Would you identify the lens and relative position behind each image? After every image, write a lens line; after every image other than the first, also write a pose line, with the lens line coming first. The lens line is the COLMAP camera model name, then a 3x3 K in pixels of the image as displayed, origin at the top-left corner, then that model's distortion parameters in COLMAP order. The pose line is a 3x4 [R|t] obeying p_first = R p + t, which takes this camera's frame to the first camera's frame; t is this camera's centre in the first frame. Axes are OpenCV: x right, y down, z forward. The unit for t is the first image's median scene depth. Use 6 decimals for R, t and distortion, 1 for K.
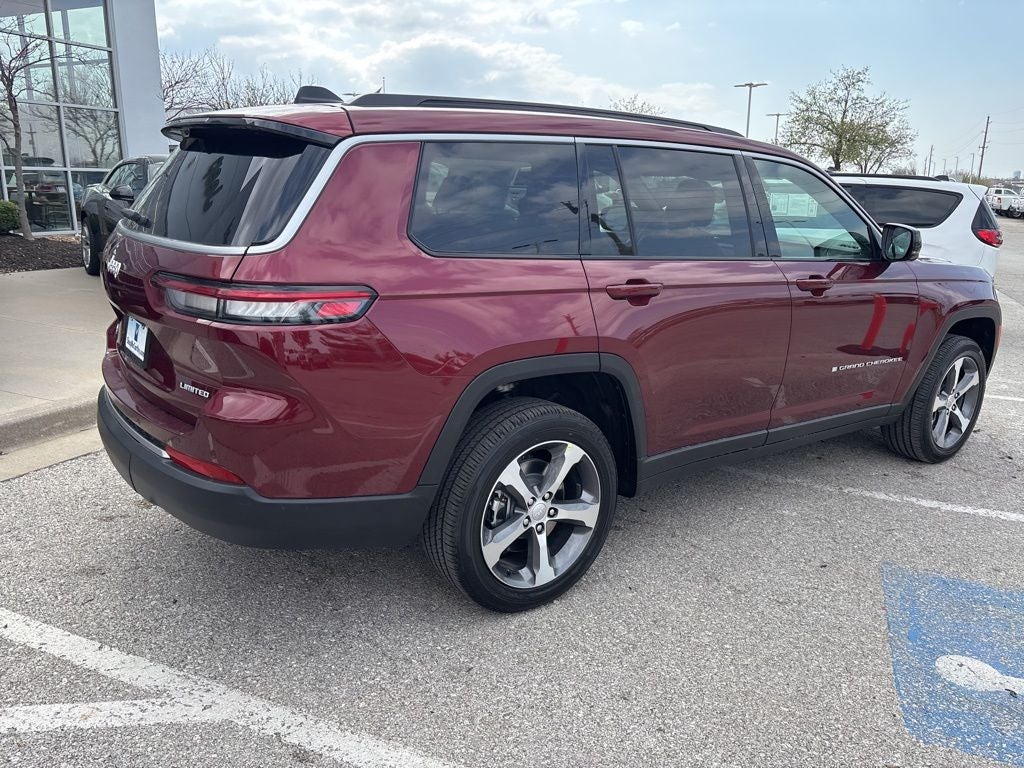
lens RADIAL K [[761.7, 0, 509.1], [0, 761.7, 391.1], [0, 0, 1]] dist [0.062560, -0.077662]
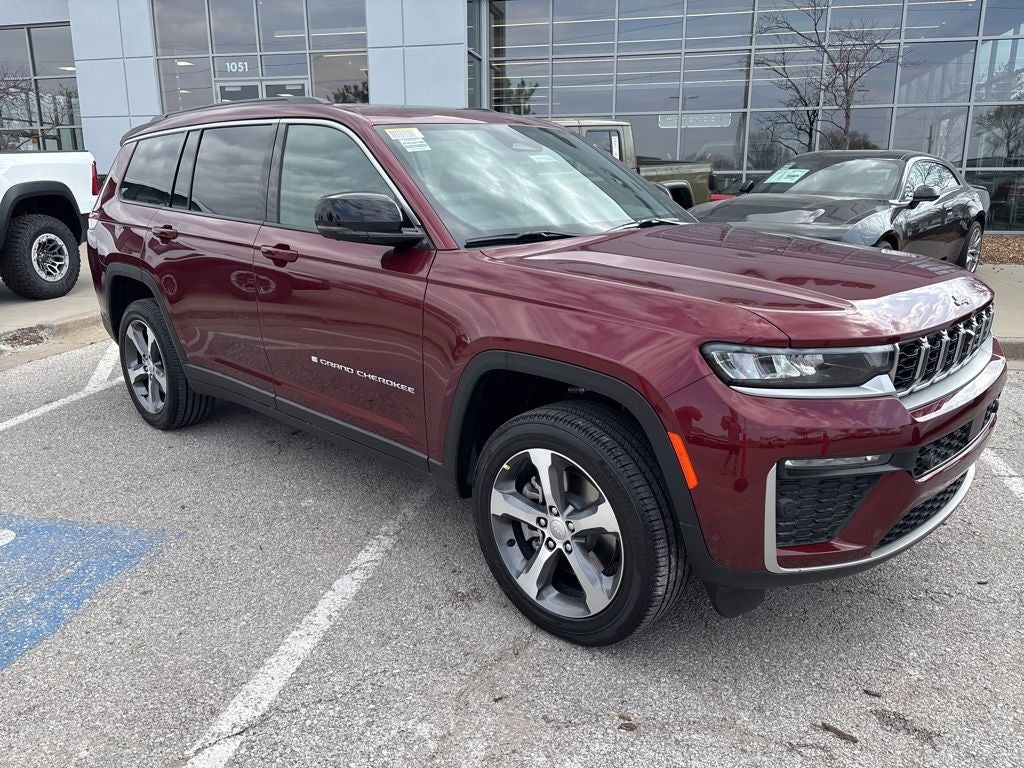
lens RADIAL K [[771.1, 0, 514.0], [0, 771.1, 399.4], [0, 0, 1]] dist [0.045122, -0.057276]
pose [[0.180494, 0.241728, -0.953410, 1.710288], [-0.246759, 0.949458, 0.194011, -0.275076], [0.952120, 0.200244, 0.231019, 1.333236]]
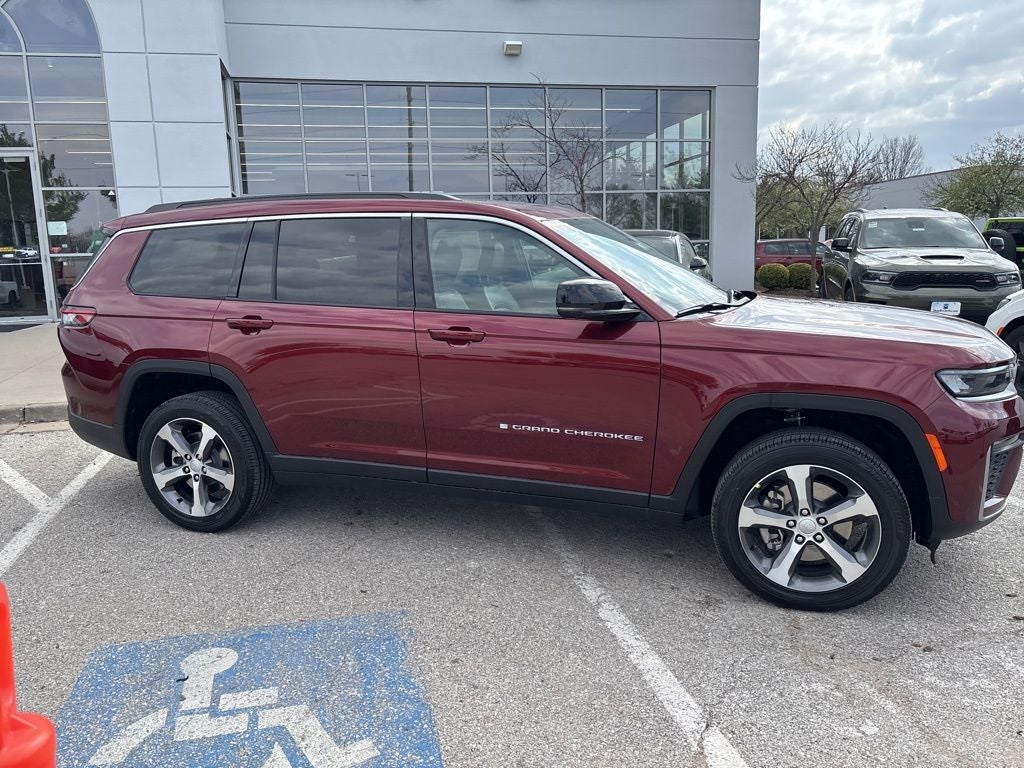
lens RADIAL K [[771.1, 0, 514.0], [0, 771.1, 399.4], [0, 0, 1]] dist [0.045122, -0.057276]
pose [[0.578068, 0.119411, -0.807204, 1.573165], [-0.177301, 0.983981, 0.018590, -0.106893], [0.796493, 0.132372, 0.589980, 0.569139]]
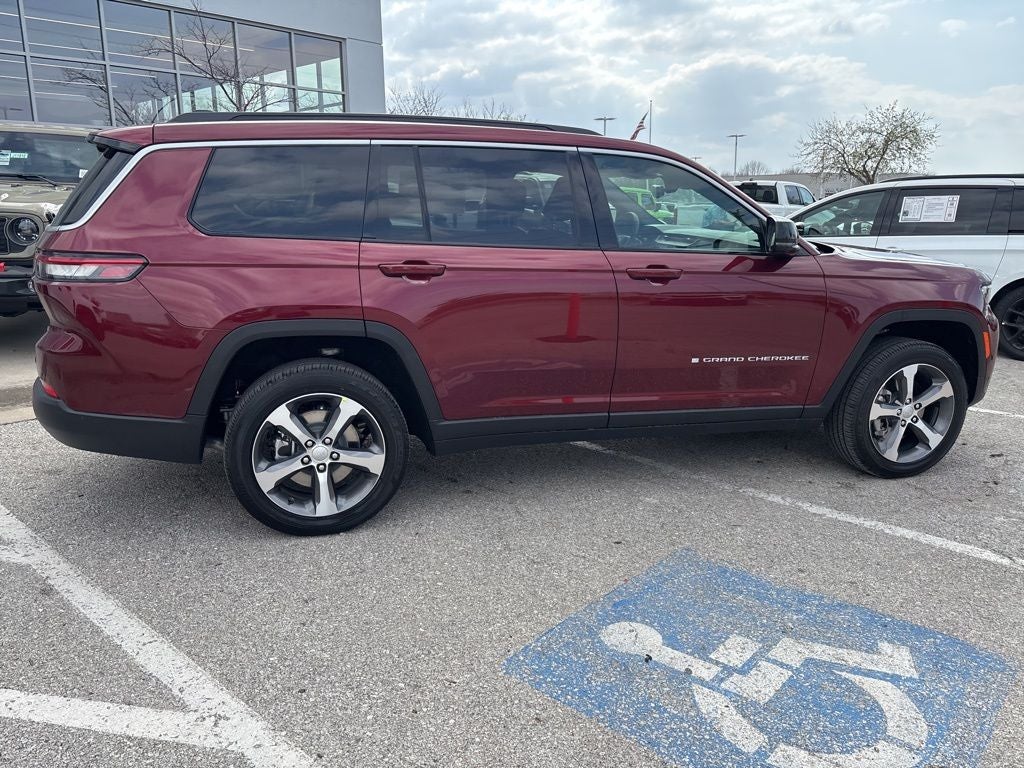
lens RADIAL K [[761.7, 0, 509.1], [0, 761.7, 391.1], [0, 0, 1]] dist [0.062560, -0.077662]
pose [[0.941524, 0.060922, -0.331393, 0.689930], [-0.069852, 0.997443, -0.015090, 0.057112], [0.329626, 0.037356, 0.943372, -0.031842]]
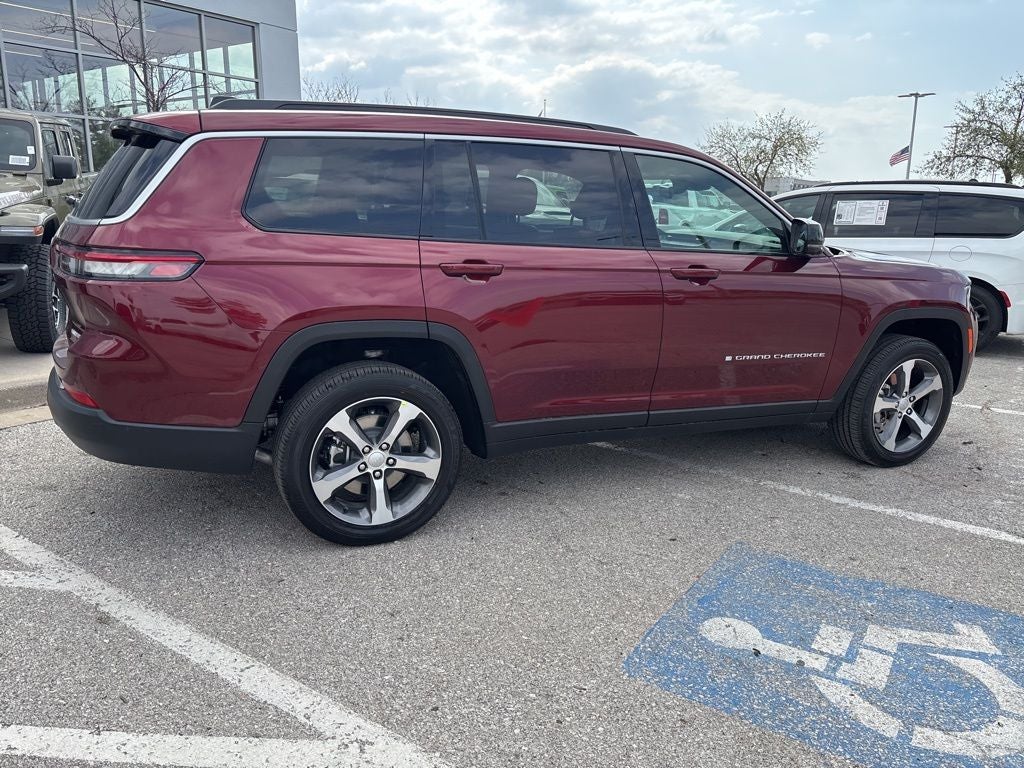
lens RADIAL K [[761.7, 0, 509.1], [0, 761.7, 391.1], [0, 0, 1]] dist [0.062560, -0.077662]
pose [[0.978822, 0.046838, -0.199283, 0.447014], [-0.051595, 0.998492, -0.018743, 0.065050], [0.198104, 0.028628, 0.979763, -0.084261]]
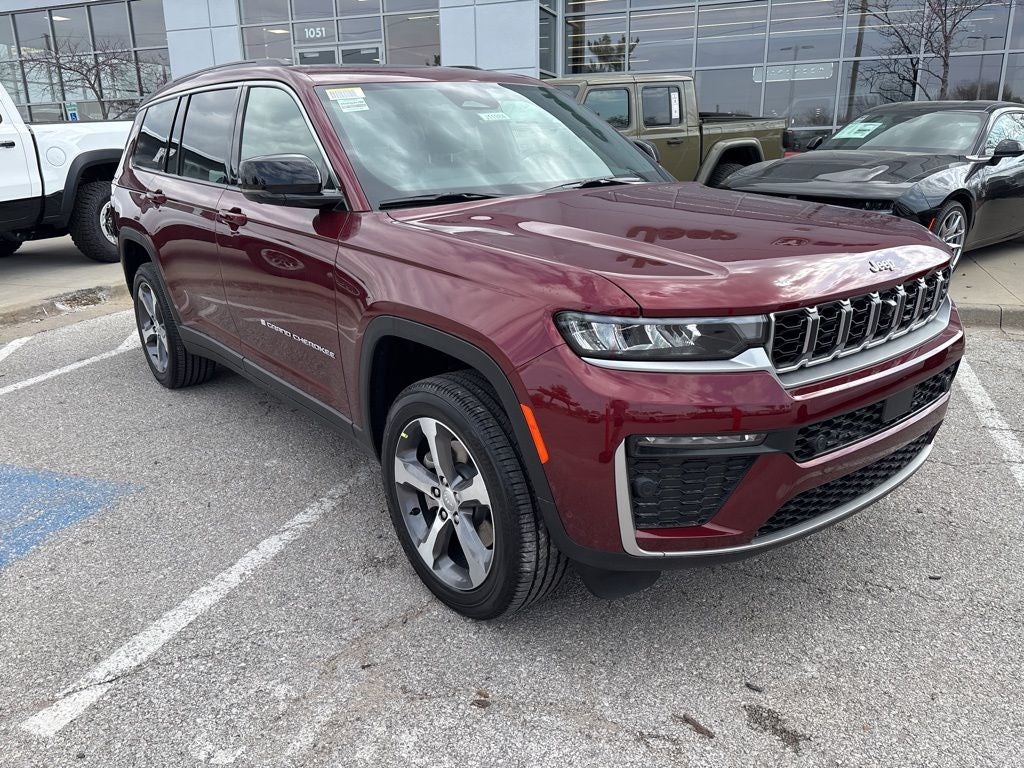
lens RADIAL K [[771.1, 0, 514.0], [0, 771.1, 399.4], [0, 0, 1]] dist [0.045122, -0.057276]
pose [[0.049437, 0.286915, -0.956680, 1.712655], [-0.238774, 0.933471, 0.267616, -0.328878], [0.969816, 0.215200, 0.114656, 1.559944]]
